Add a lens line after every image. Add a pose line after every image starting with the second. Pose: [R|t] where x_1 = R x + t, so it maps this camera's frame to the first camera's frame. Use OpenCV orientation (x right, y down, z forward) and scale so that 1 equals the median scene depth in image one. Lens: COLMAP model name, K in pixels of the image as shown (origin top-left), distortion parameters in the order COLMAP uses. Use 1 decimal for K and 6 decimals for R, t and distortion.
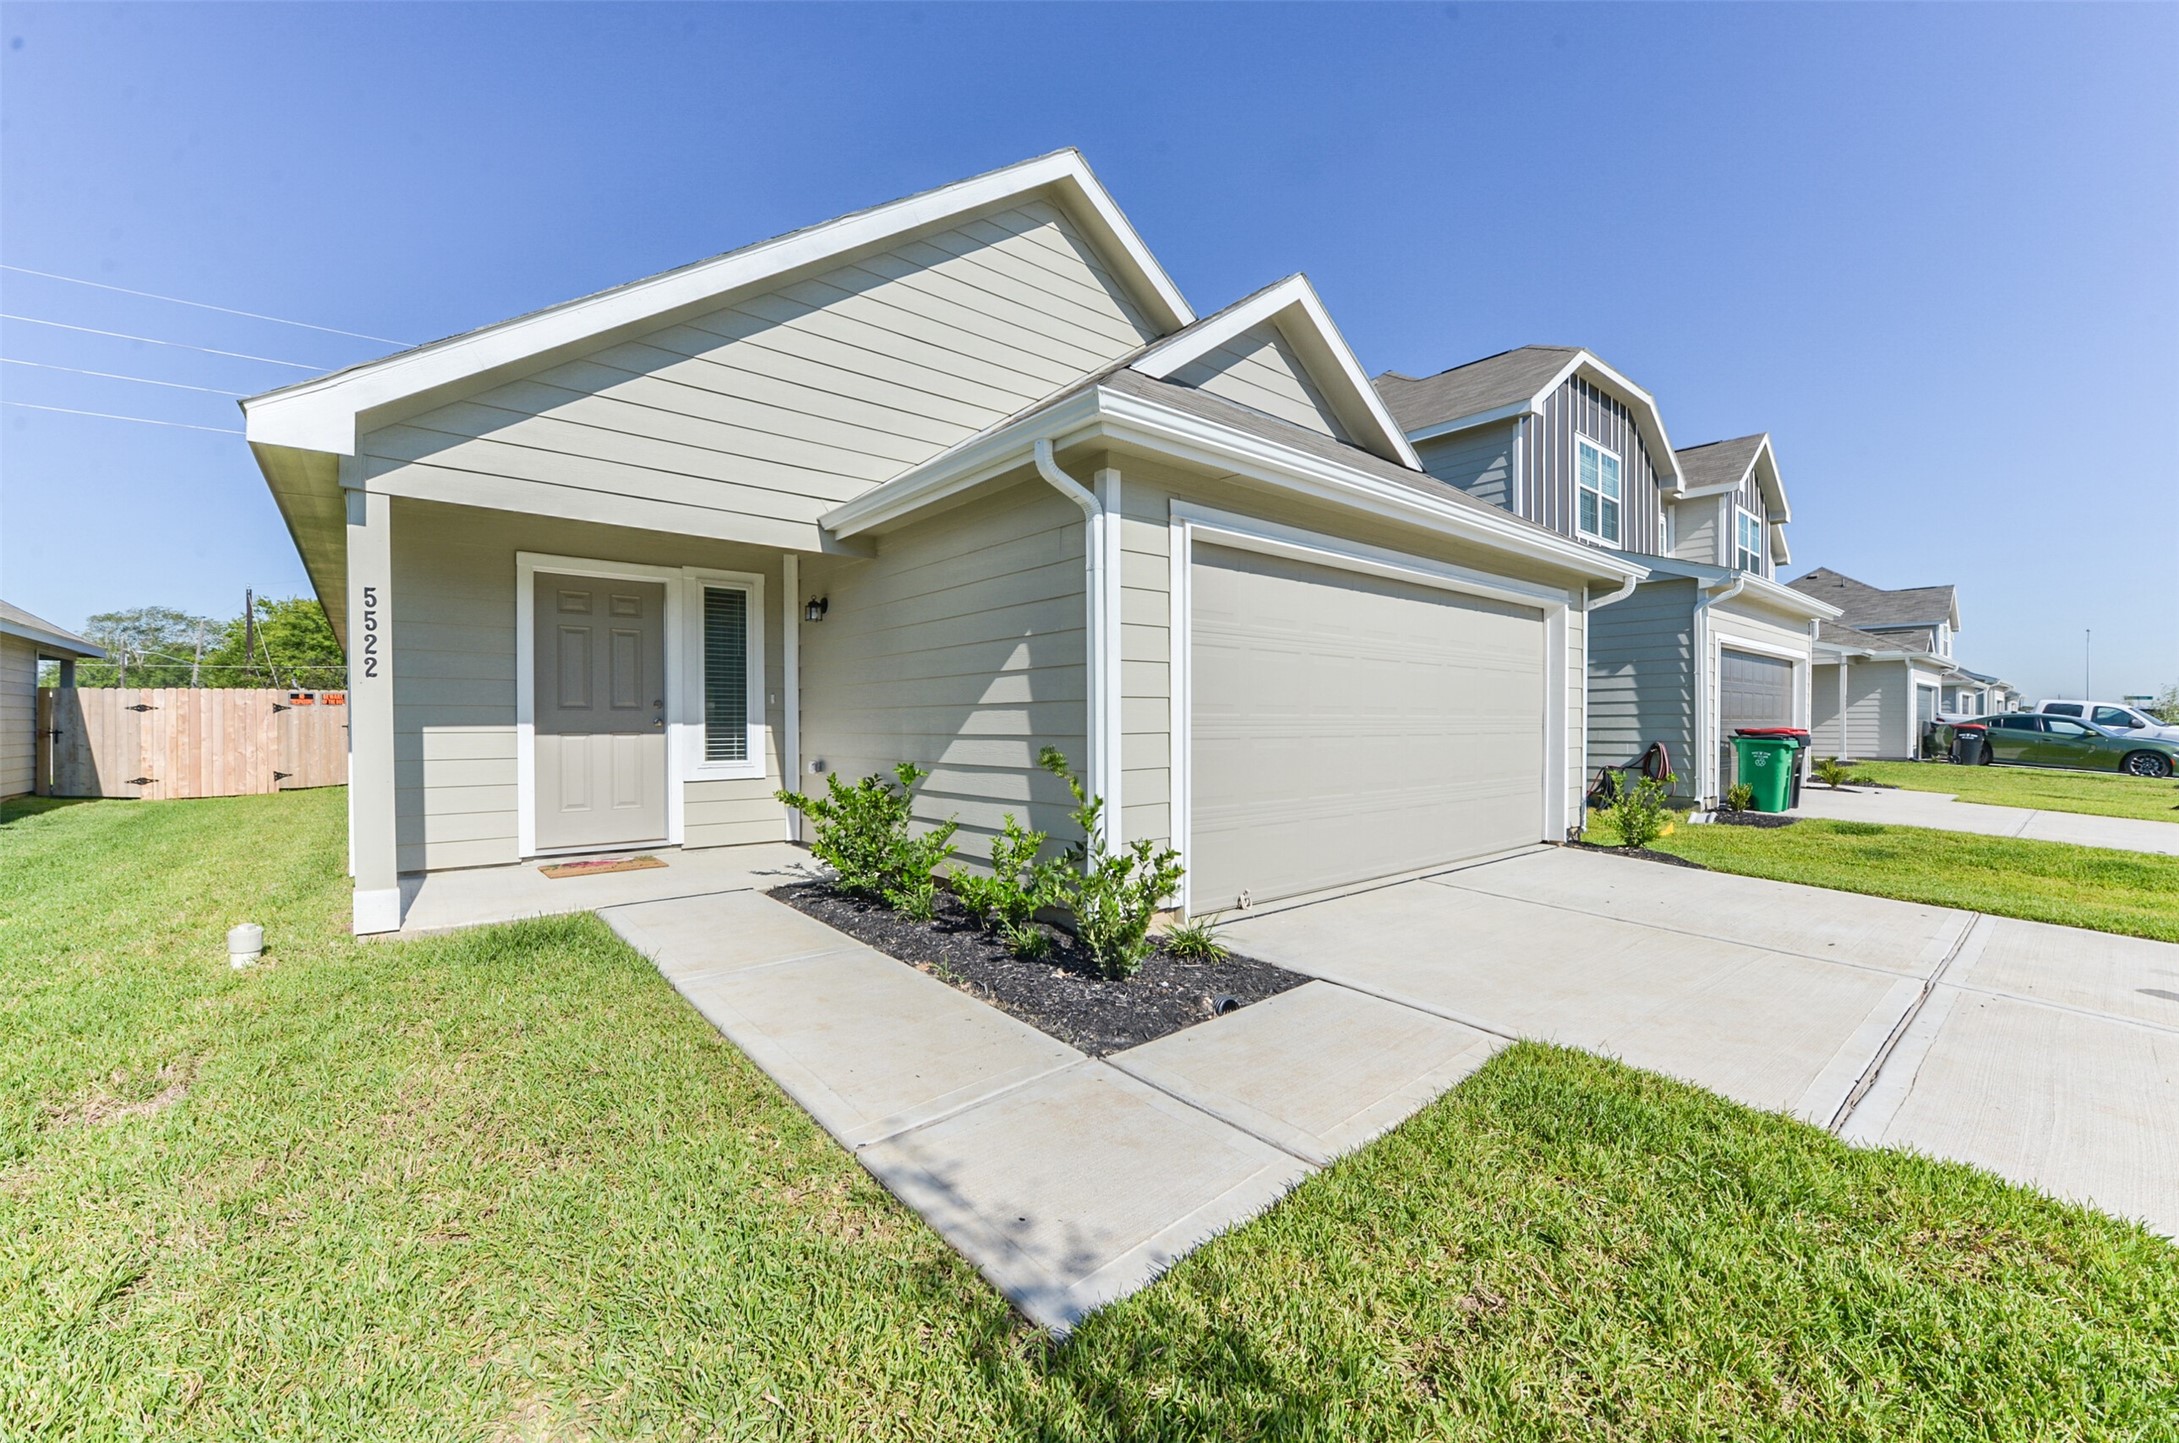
lens RADIAL K [[860.9, 0, 1089.5], [0, 860.9, 721.5], [0, 0, 1]] dist [-0.001234, -0.006849]
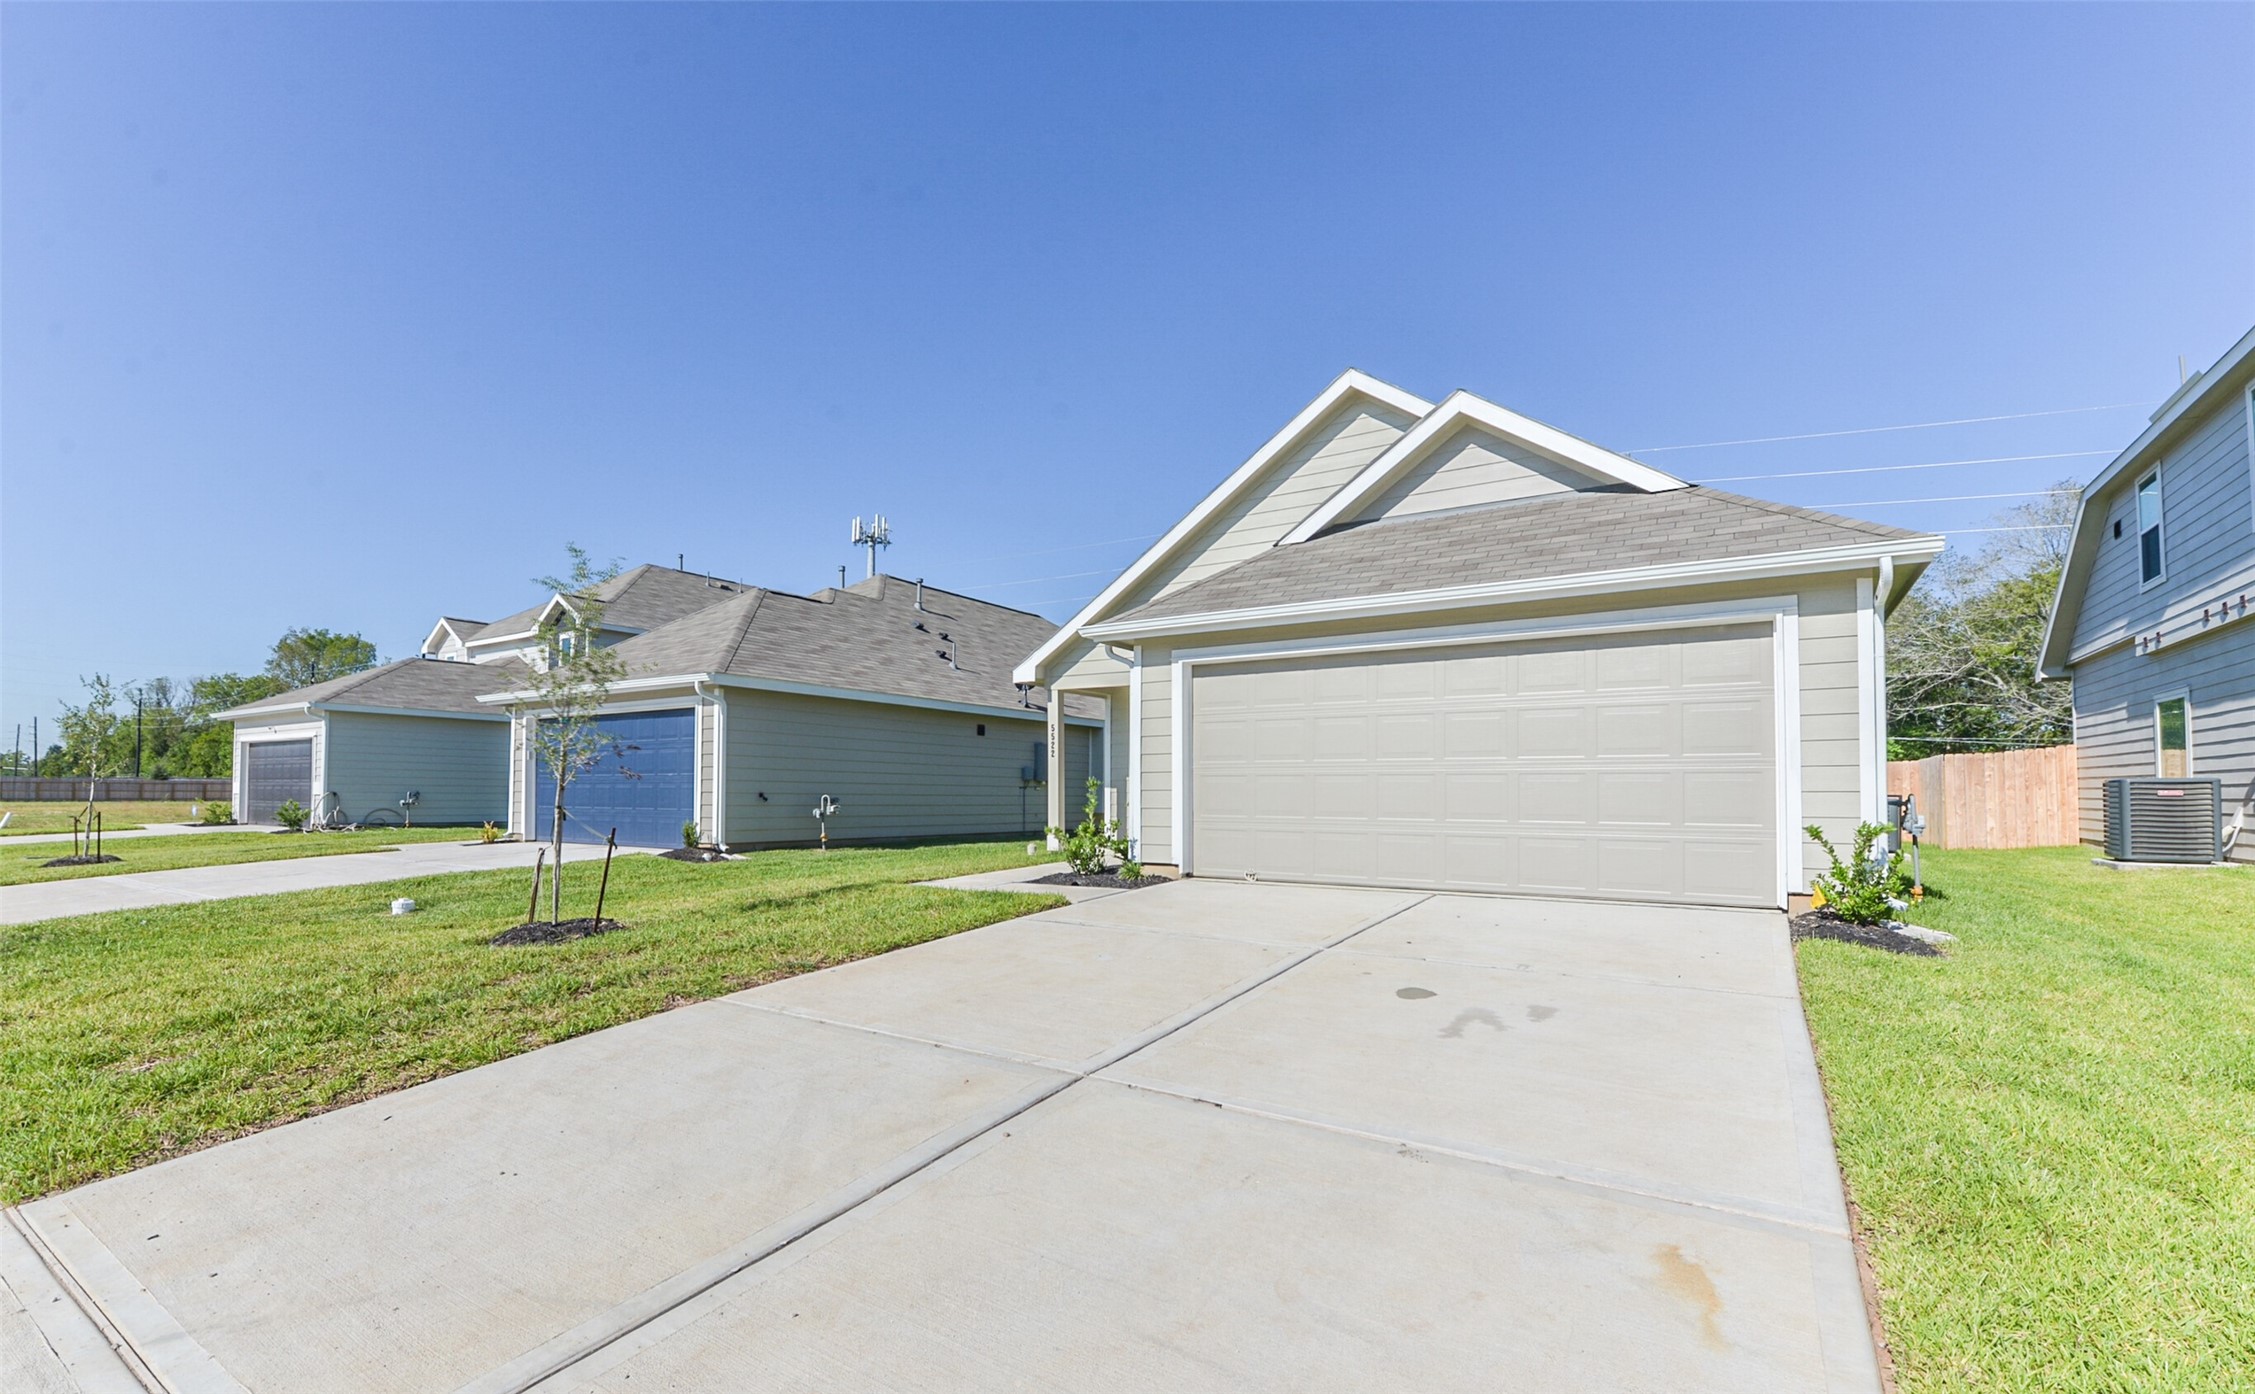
lens RADIAL K [[1001.8, 0, 1078.6], [0, 1001.8, 758.6], [0, 0, 1]] dist [-0.003249, -0.000286]
pose [[0.276376, -0.033056, -0.960481, 1.612340], [-0.006497, 0.999321, -0.036262, 0.049477], [0.961028, 0.016262, 0.275974, 0.135011]]
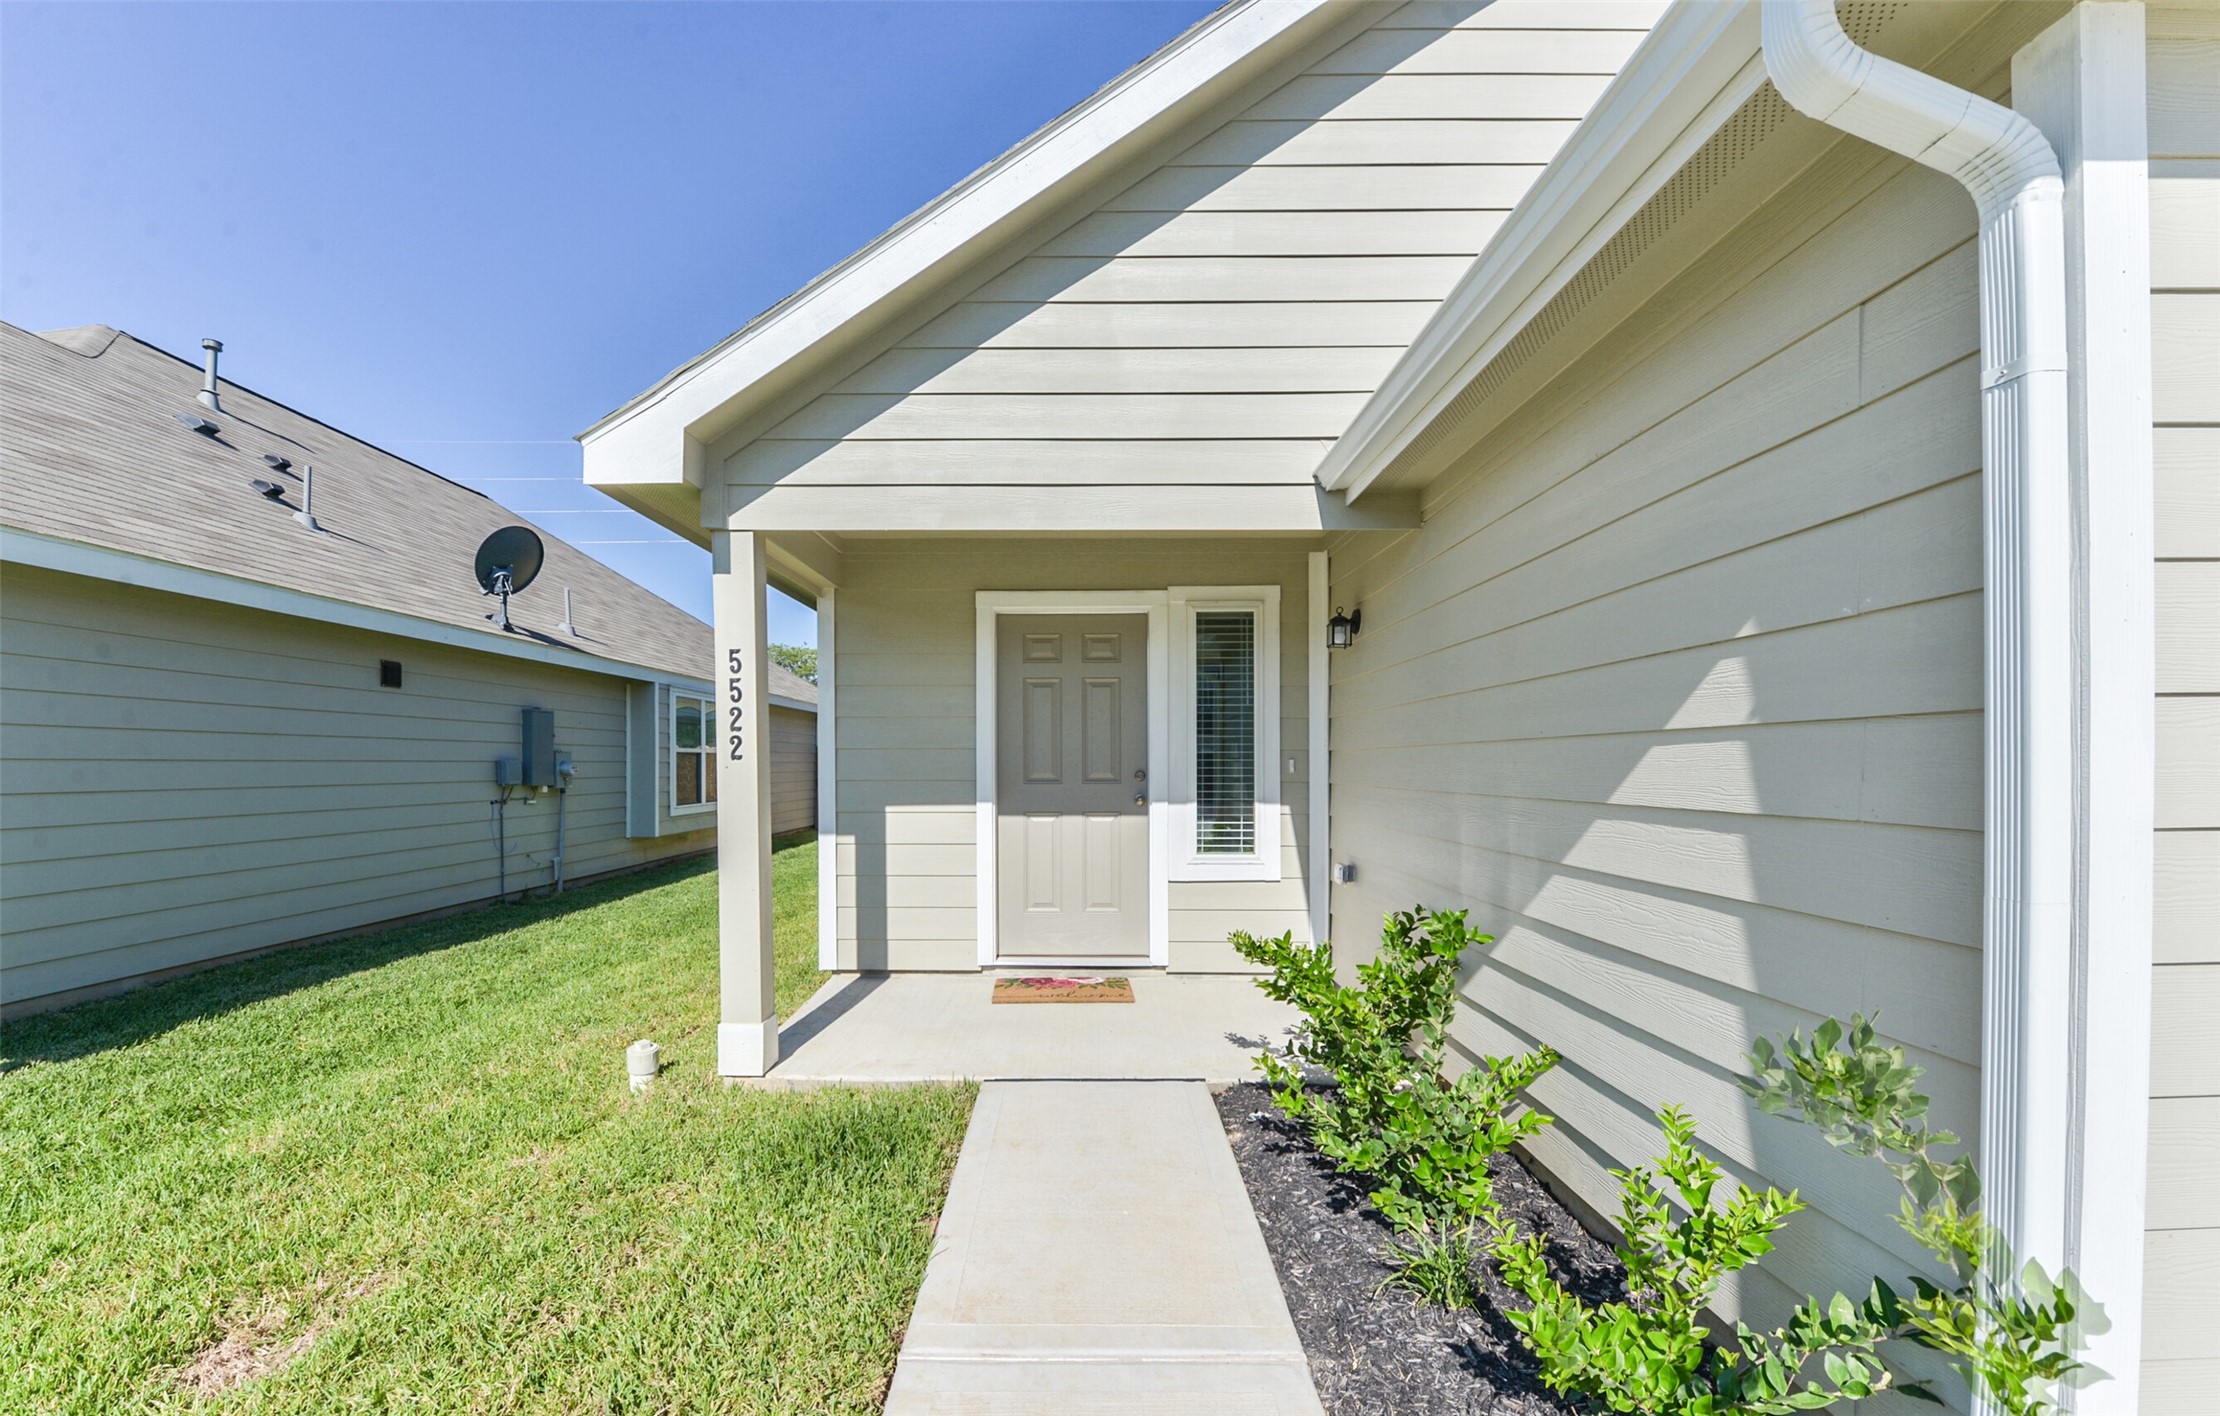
lens RADIAL K [[915.5, 0, 1067.2], [0, 915.5, 772.2], [0, 0, 1]] dist [-0.019506, -0.000434]
pose [[0.752460, 0.006988, -0.658601, -0.026212], [0.000554, 0.999937, 0.011243, -0.035181], [0.658638, -0.008825, 0.752408, 0.394253]]
